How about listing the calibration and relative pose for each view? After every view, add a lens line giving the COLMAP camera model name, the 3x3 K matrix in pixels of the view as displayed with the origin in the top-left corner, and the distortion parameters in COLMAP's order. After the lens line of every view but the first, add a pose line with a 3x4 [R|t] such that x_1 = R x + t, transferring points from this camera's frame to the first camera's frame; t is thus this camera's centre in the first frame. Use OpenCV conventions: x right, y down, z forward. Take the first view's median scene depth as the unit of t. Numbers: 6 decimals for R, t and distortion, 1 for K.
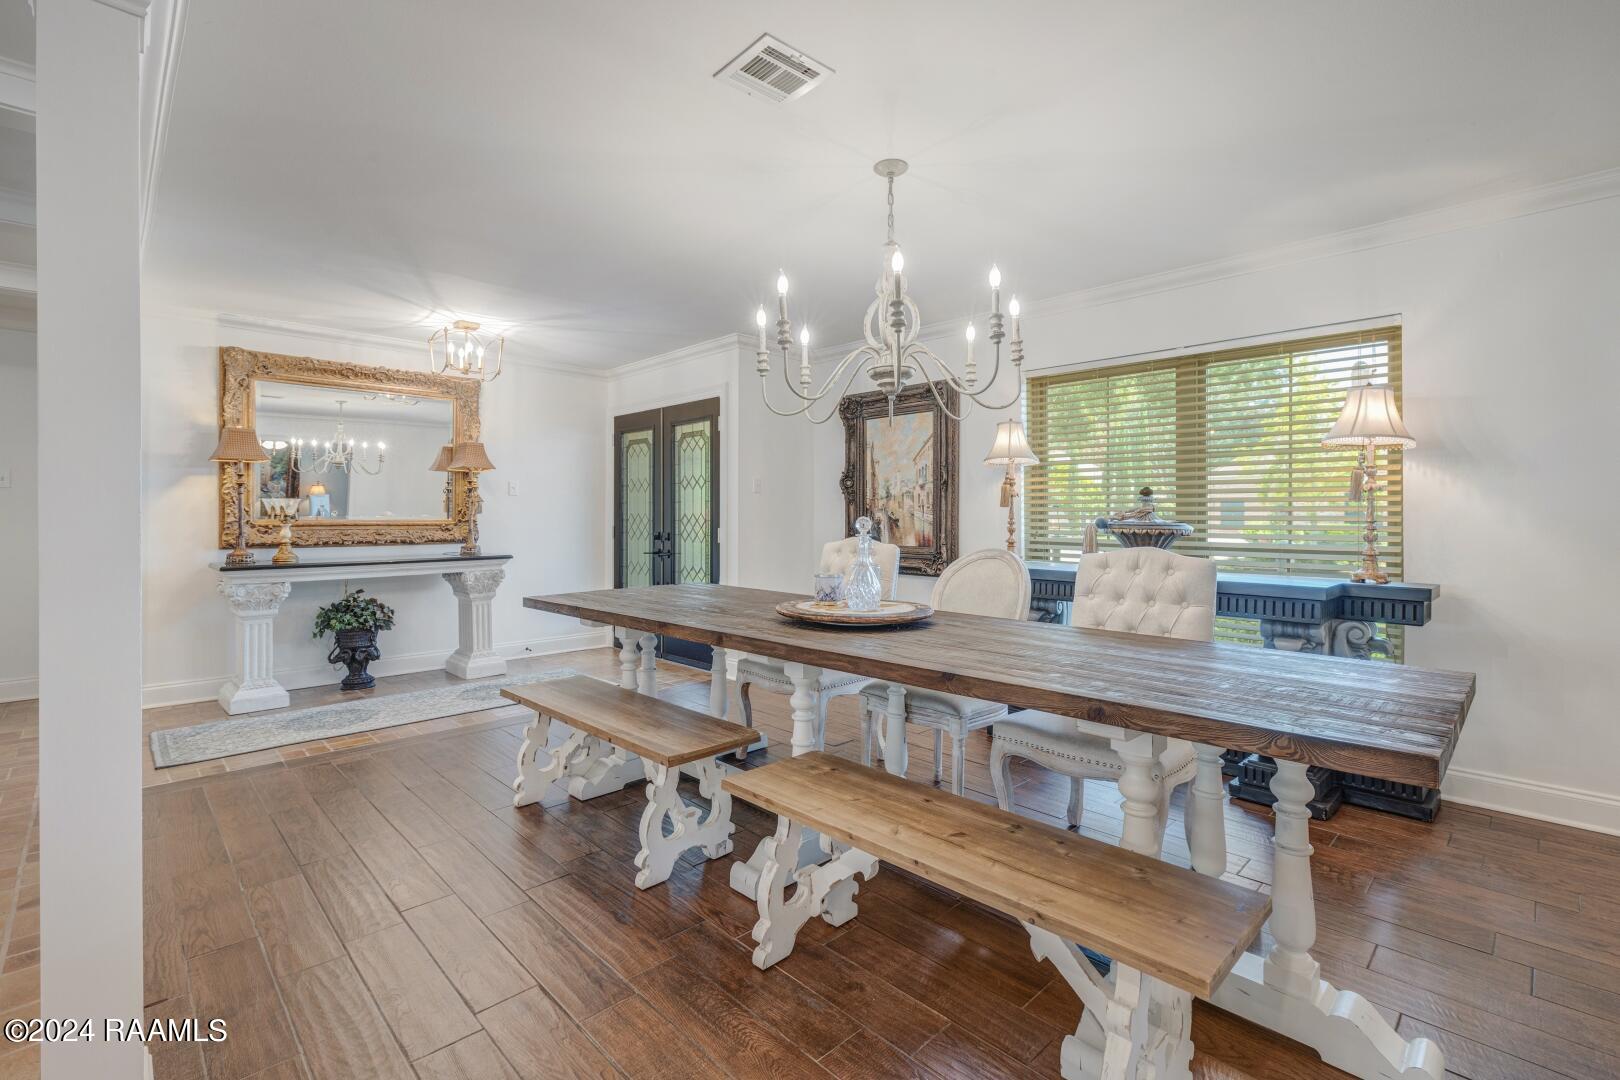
lens RADIAL K [[726.5, 0, 800.0], [0, 726.5, 514.6], [0, 0, 1]] dist [0.002614, 0.000005]
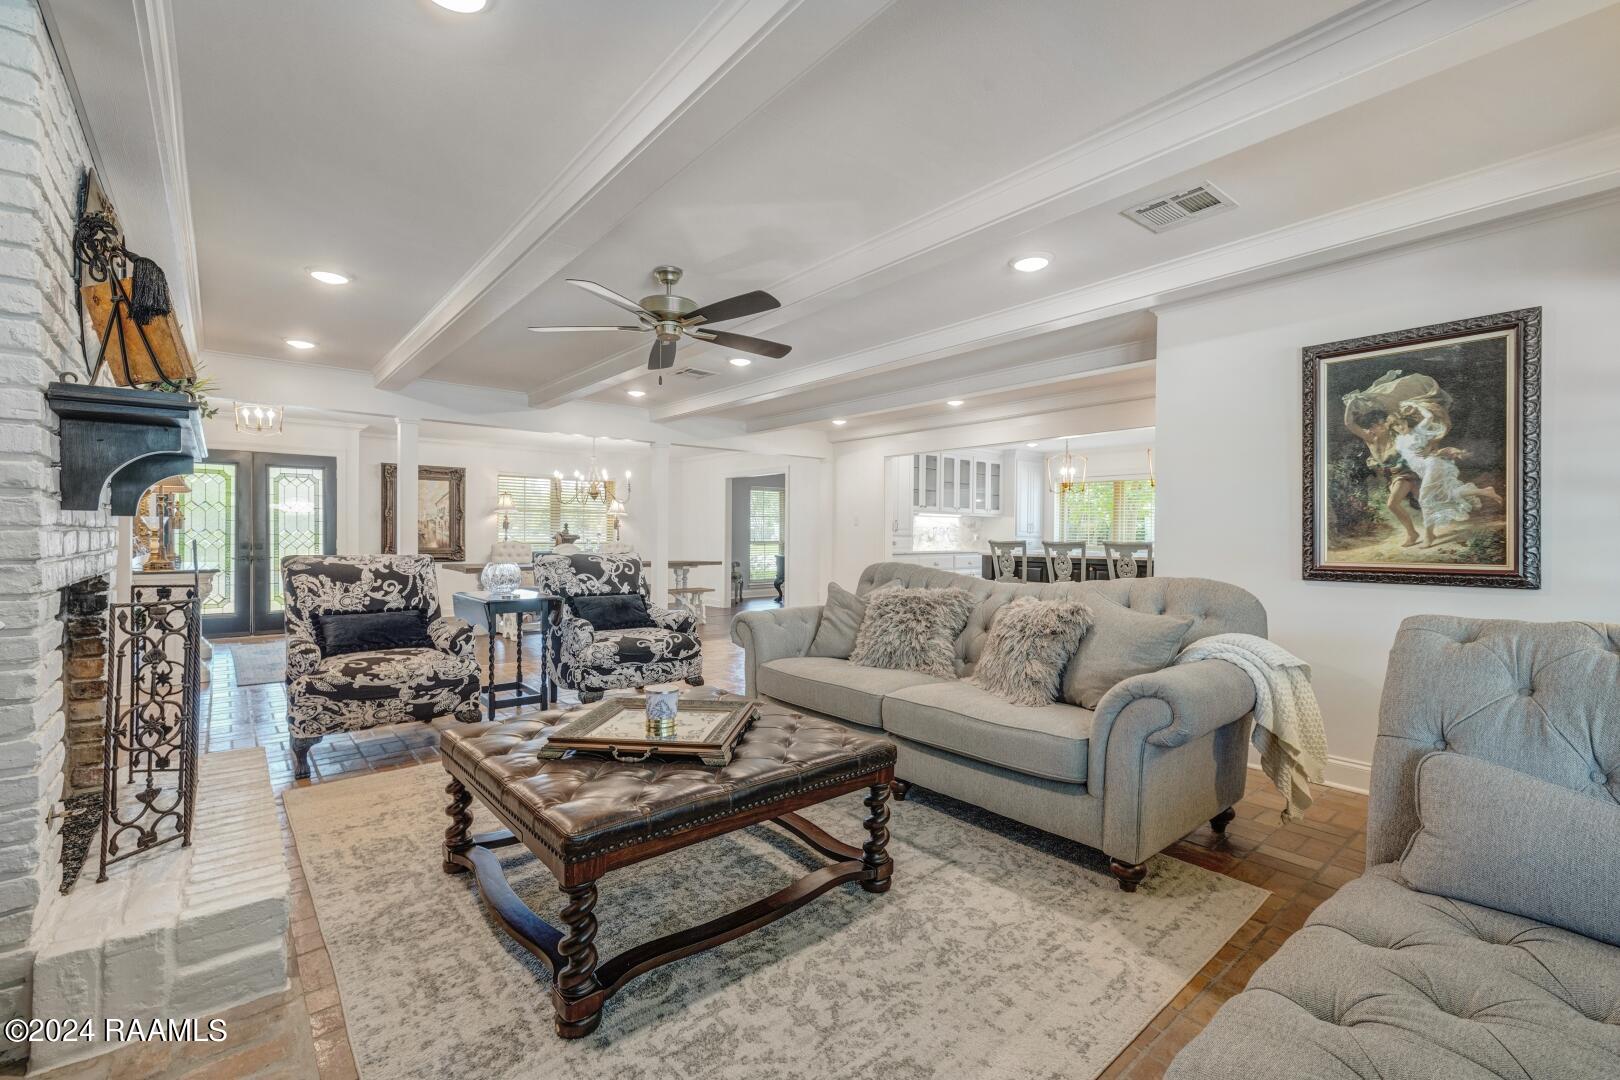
lens RADIAL K [[692.9, 0, 810.0], [0, 692.9, 540.0], [0, 0, 1]] dist [-0.000125, 0.000261]
pose [[0.052417, -0.013920, 0.998528, -1.654835], [-0.011308, 0.999830, 0.014532, -0.015567], [-0.998561, -0.012053, 0.052251, -0.119003]]
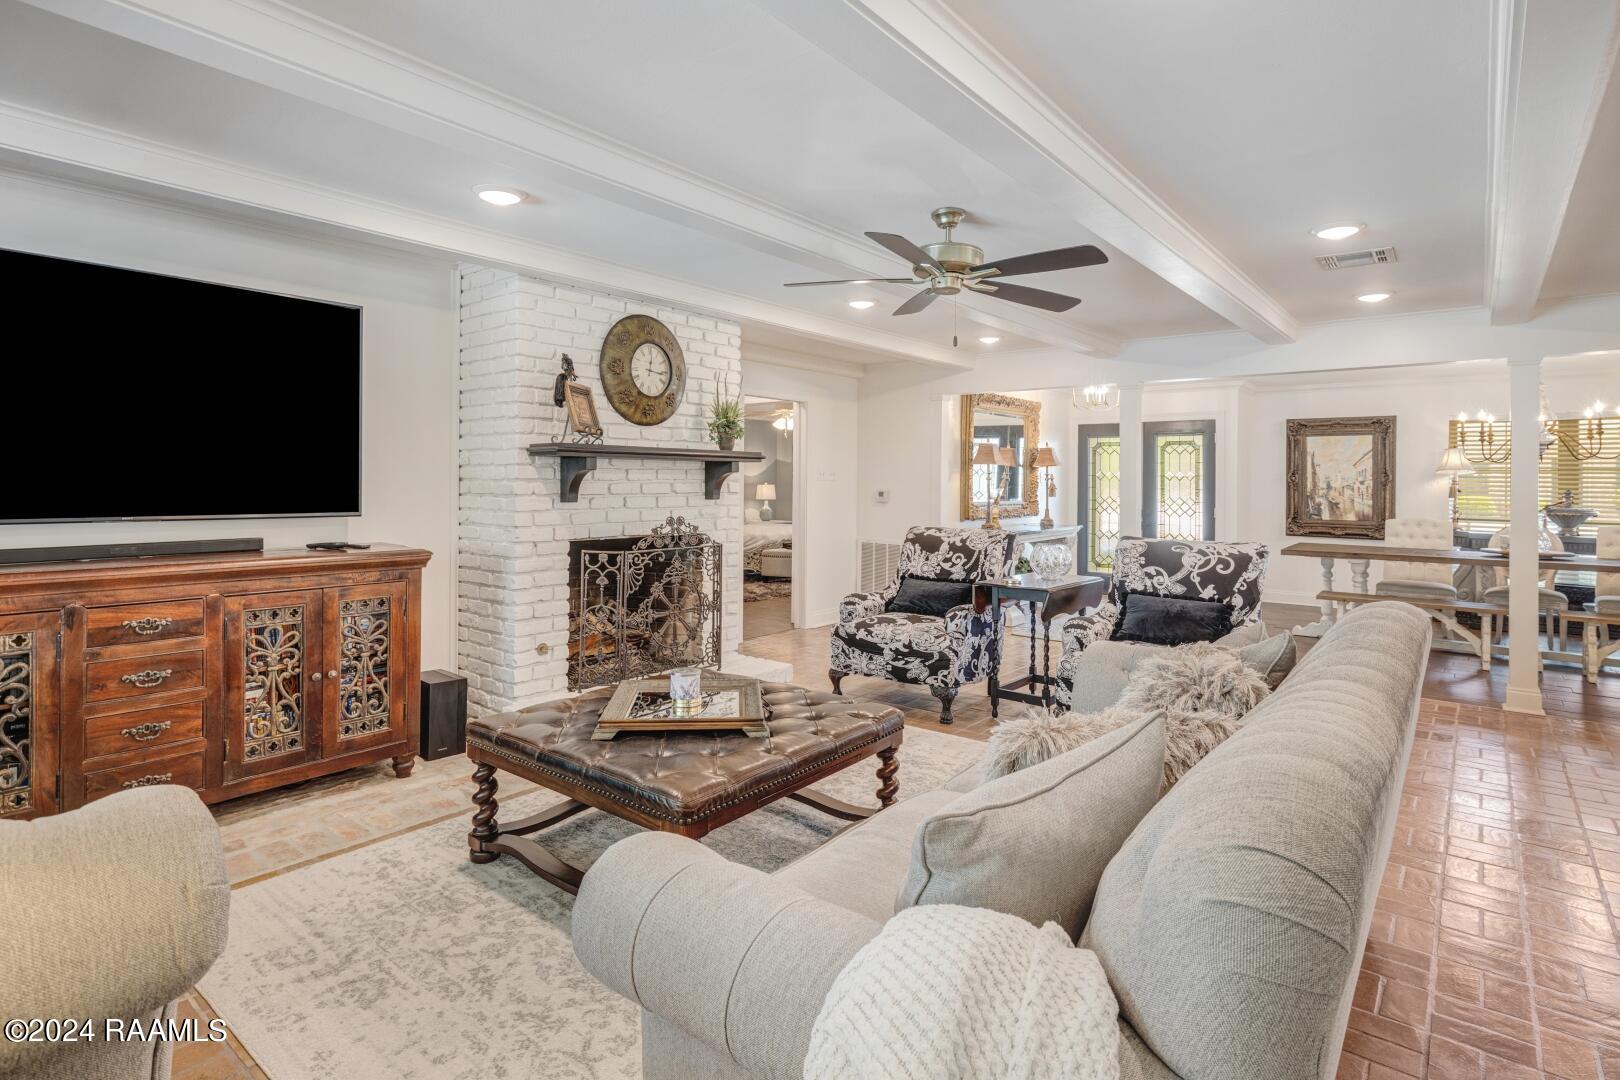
lens RADIAL K [[821.1, 0, 814.1], [0, 821.1, 480.5], [0, 0, 1]] dist [-0.004515, -0.000082]
pose [[0.989658, 0.002978, 0.143416, -1.222018], [-0.003759, 0.999980, 0.005172, -0.046210], [-0.143398, -0.005657, 0.989649, -0.564509]]
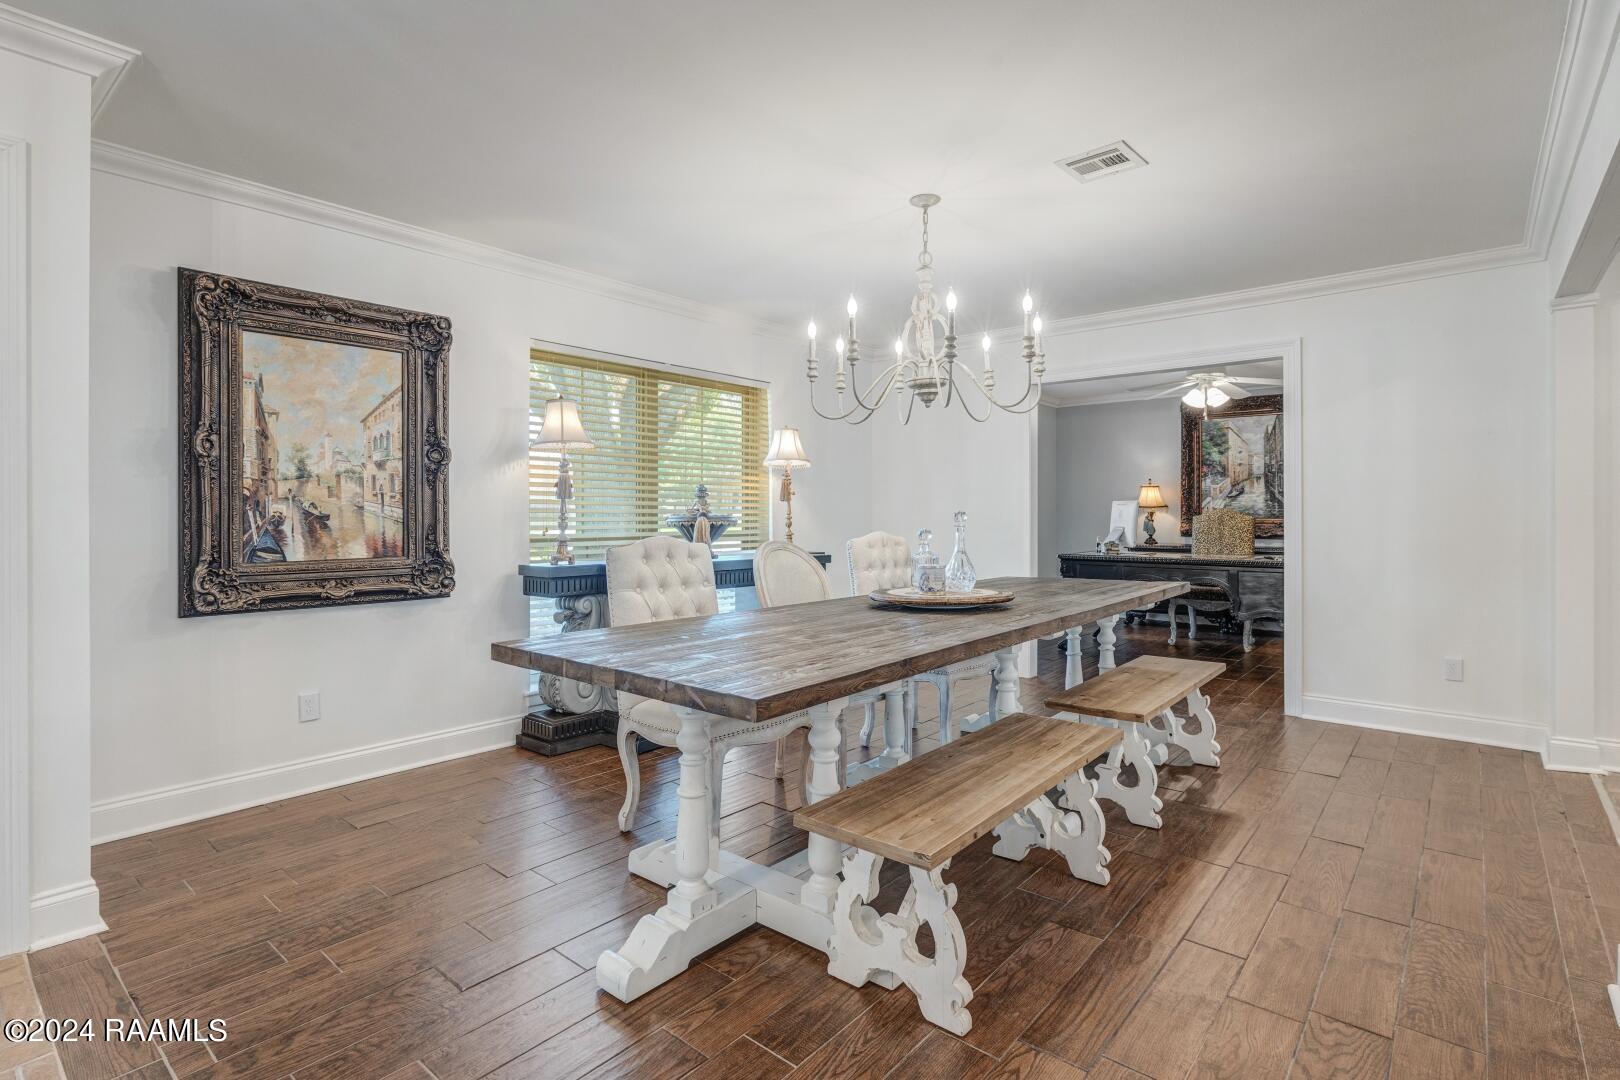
lens RADIAL K [[768.4, 0, 810.9], [0, 768.4, 520.2], [0, 0, 1]] dist [-0.023885, 0.000103]
pose [[-0.106426, -0.014265, 0.994218, -0.535671], [-0.007167, 0.999882, 0.013580, -0.000975], [-0.994295, -0.005680, -0.106516, 0.672108]]
